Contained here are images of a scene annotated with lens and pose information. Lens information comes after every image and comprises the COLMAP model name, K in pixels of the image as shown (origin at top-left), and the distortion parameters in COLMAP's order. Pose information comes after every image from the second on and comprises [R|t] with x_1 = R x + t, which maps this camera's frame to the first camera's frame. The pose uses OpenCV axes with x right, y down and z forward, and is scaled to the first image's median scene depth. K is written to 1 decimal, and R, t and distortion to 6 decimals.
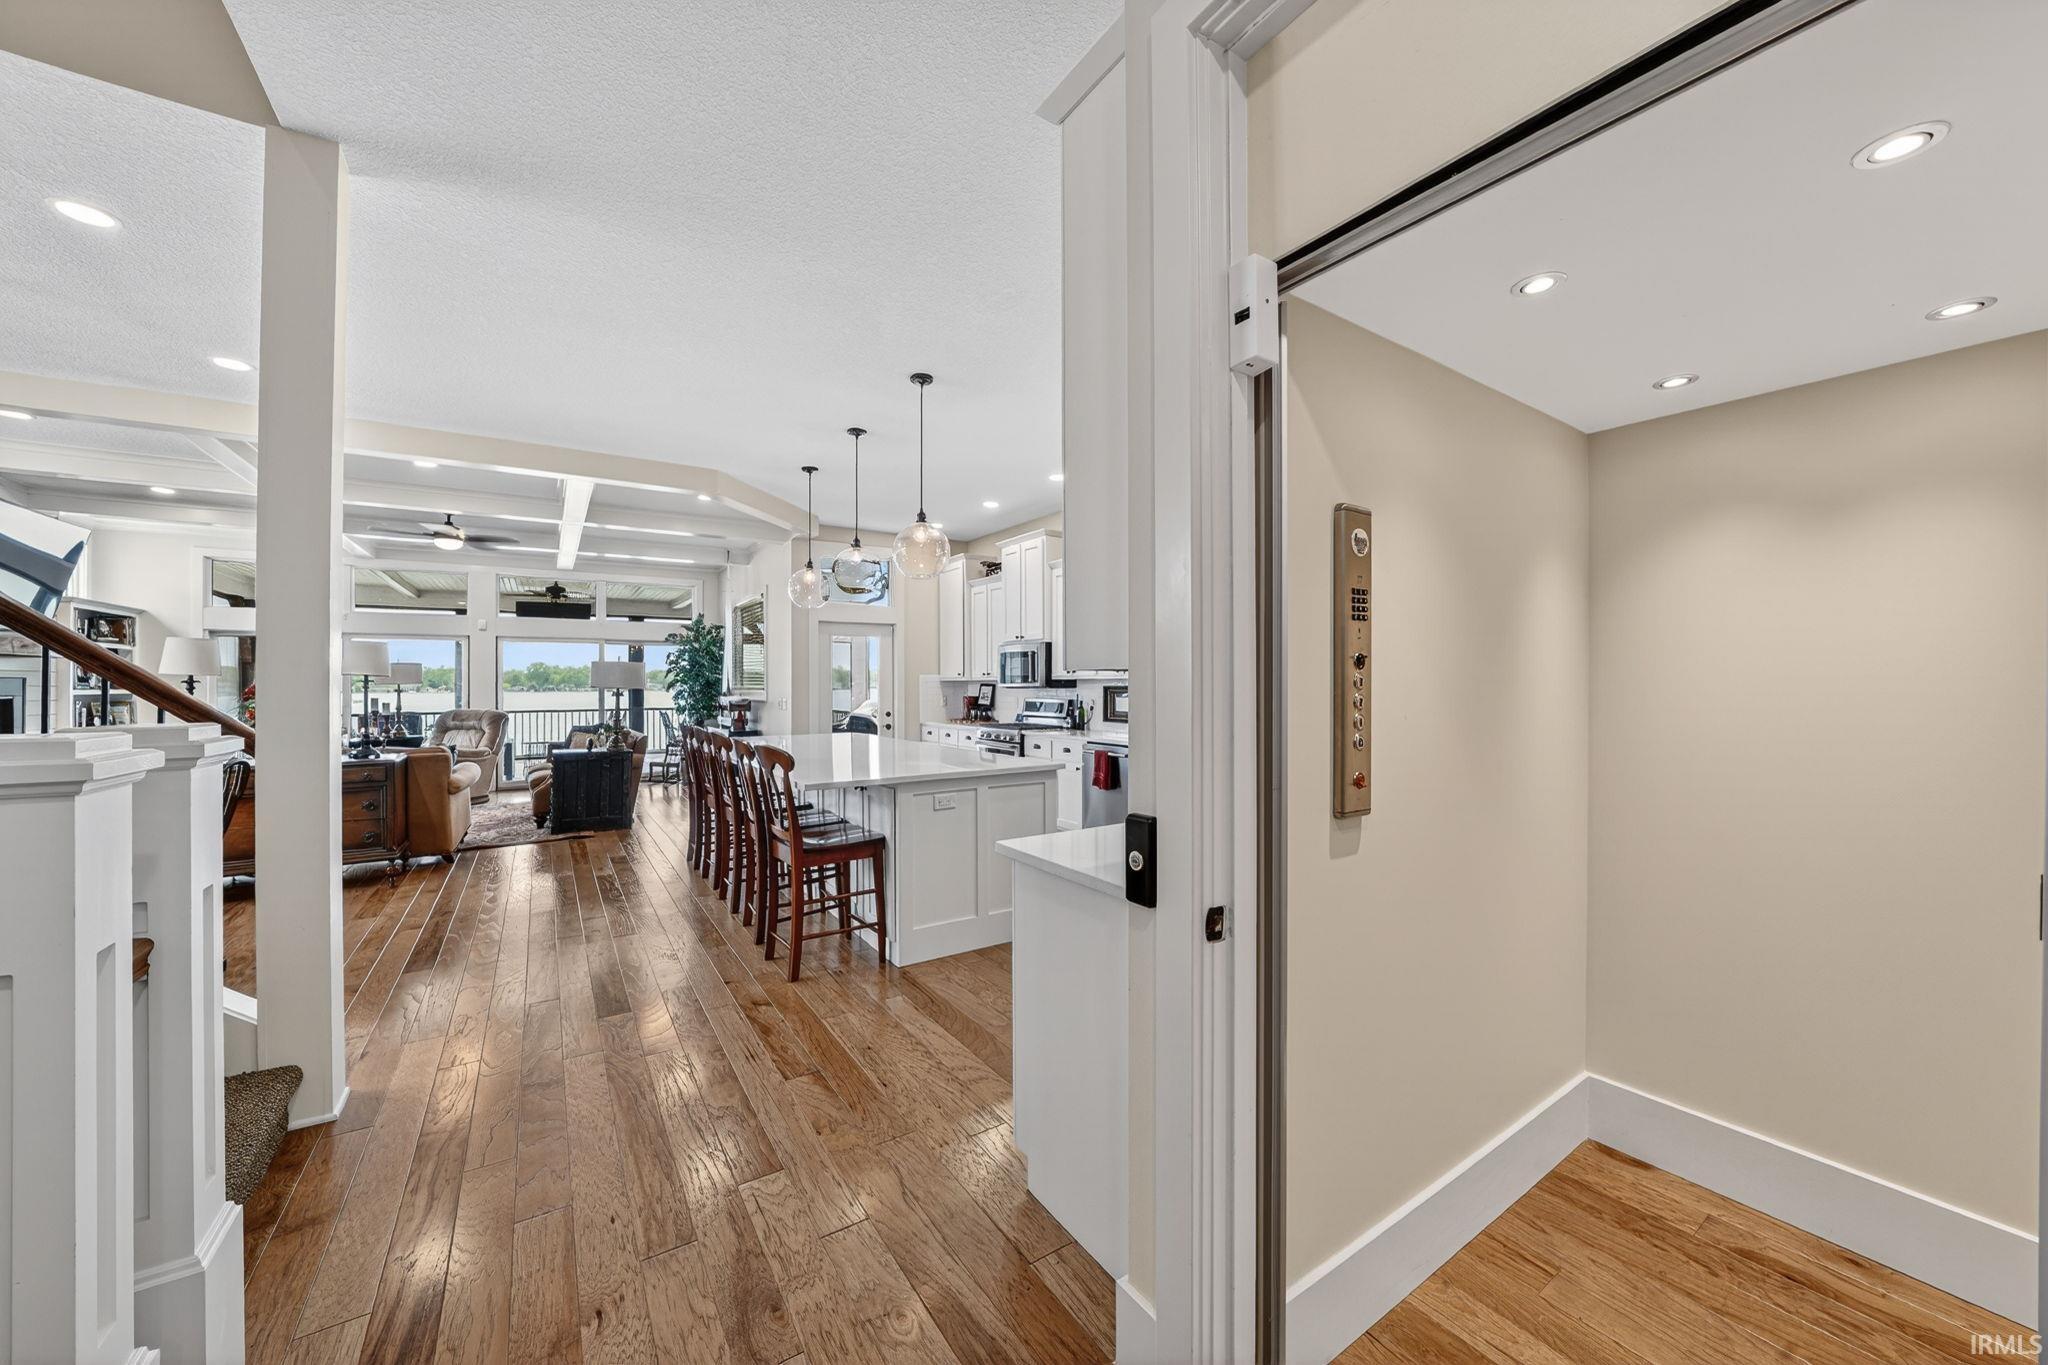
lens RADIAL K [[707.4, 0, 1024.0], [0, 707.4, 682.5], [0, 0, 1]] dist [-0.014998, -0.000031]
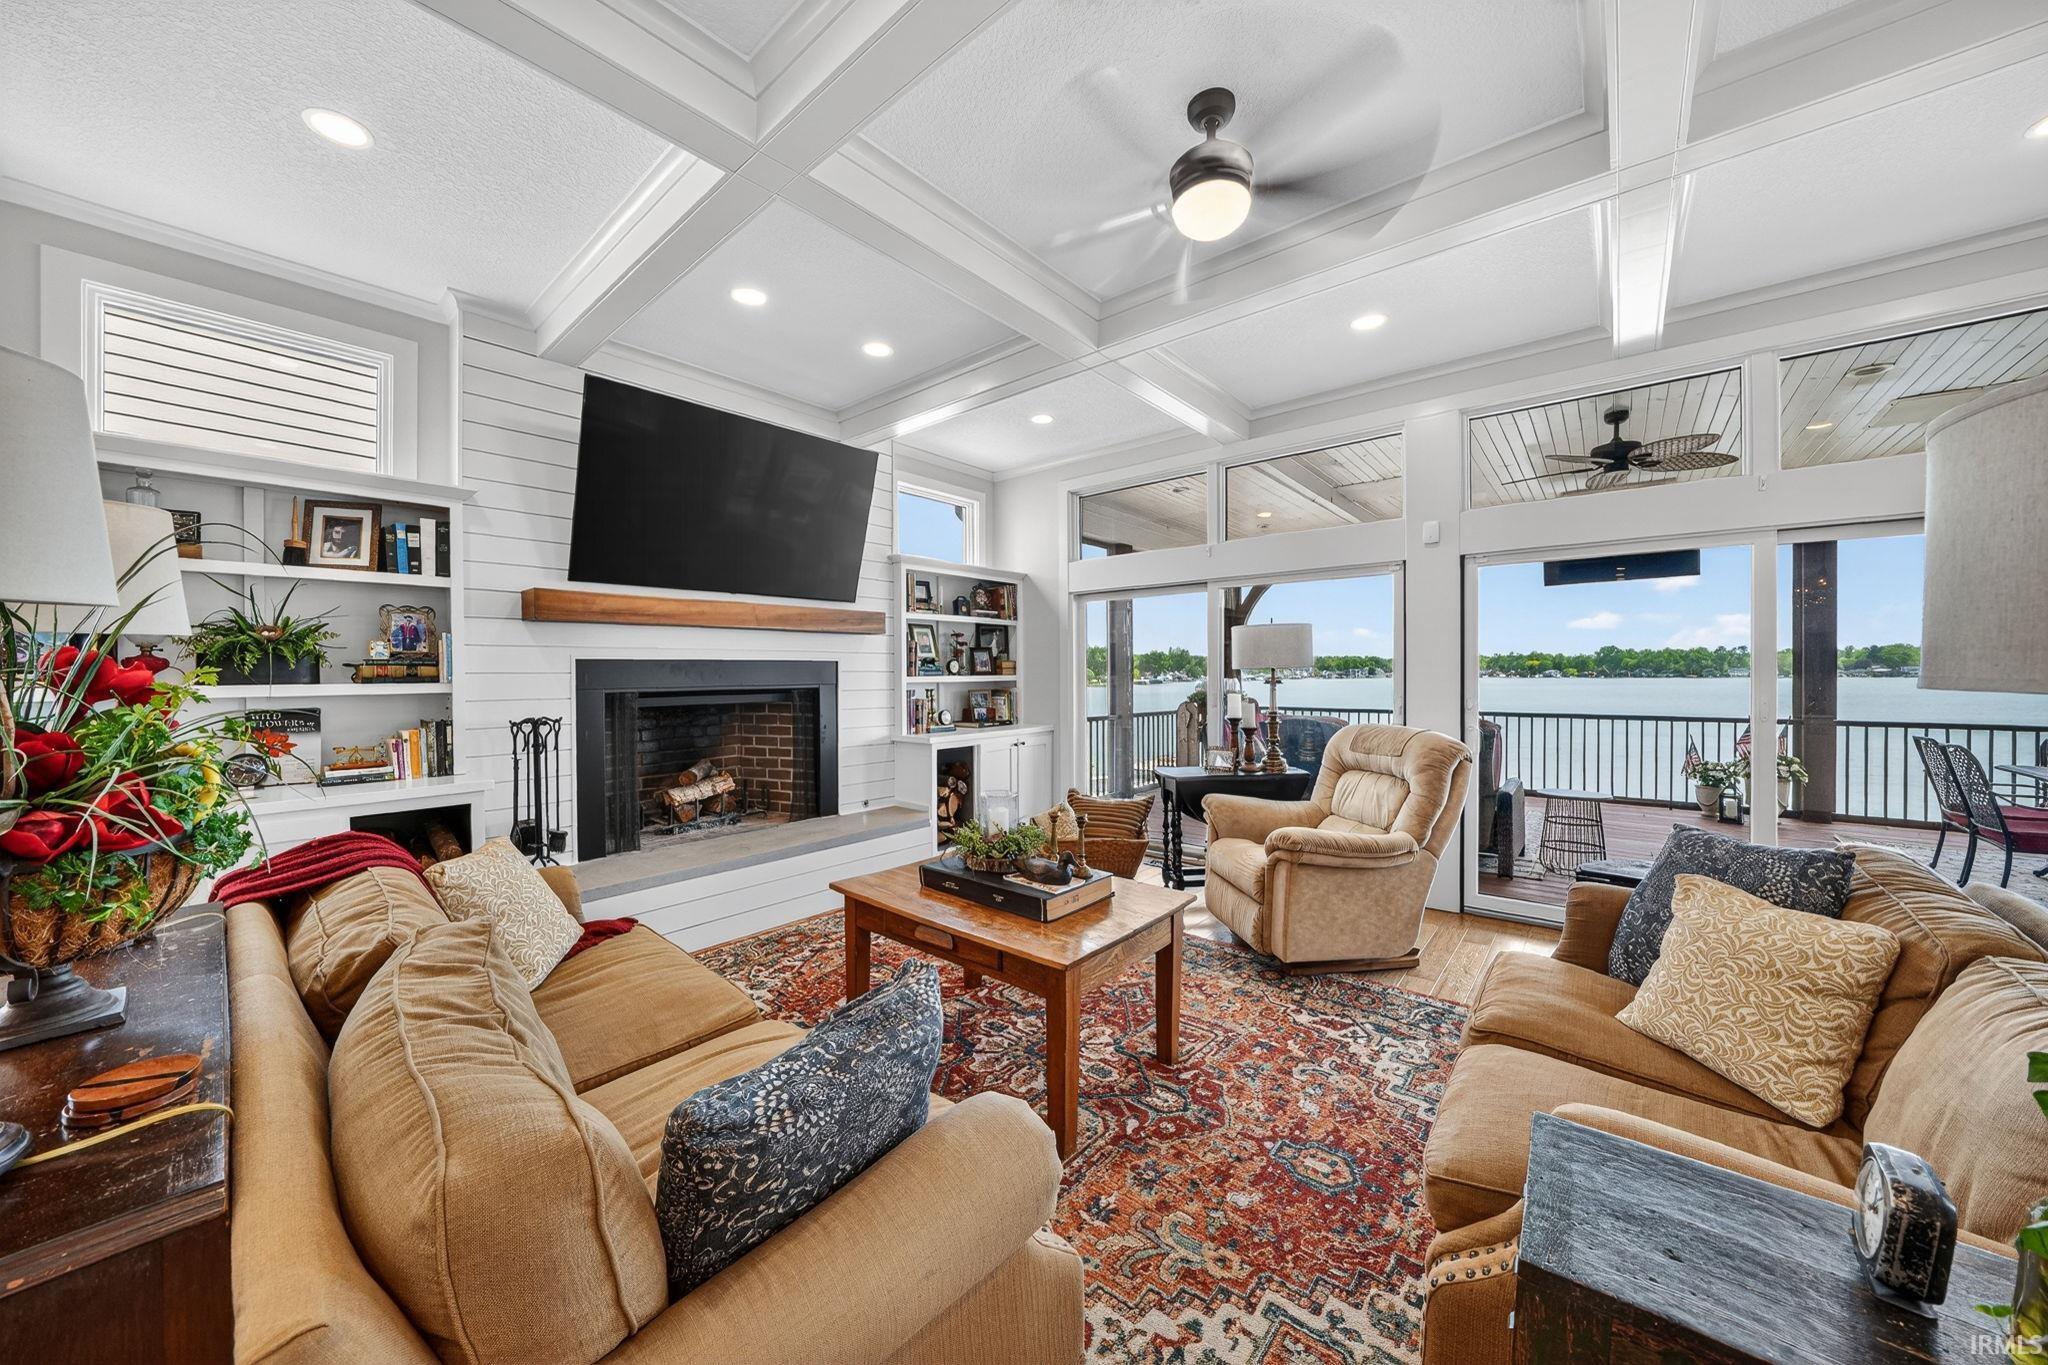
lens RADIAL K [[707.4, 0, 1024.0], [0, 707.4, 682.5], [0, 0, 1]] dist [-0.014998, -0.000031]
pose [[0.262390, 0.010292, -0.964907, -0.443326], [0.004450, 0.999920, 0.011876, 0.006006], [0.964952, -0.007410, 0.262323, 0.684457]]
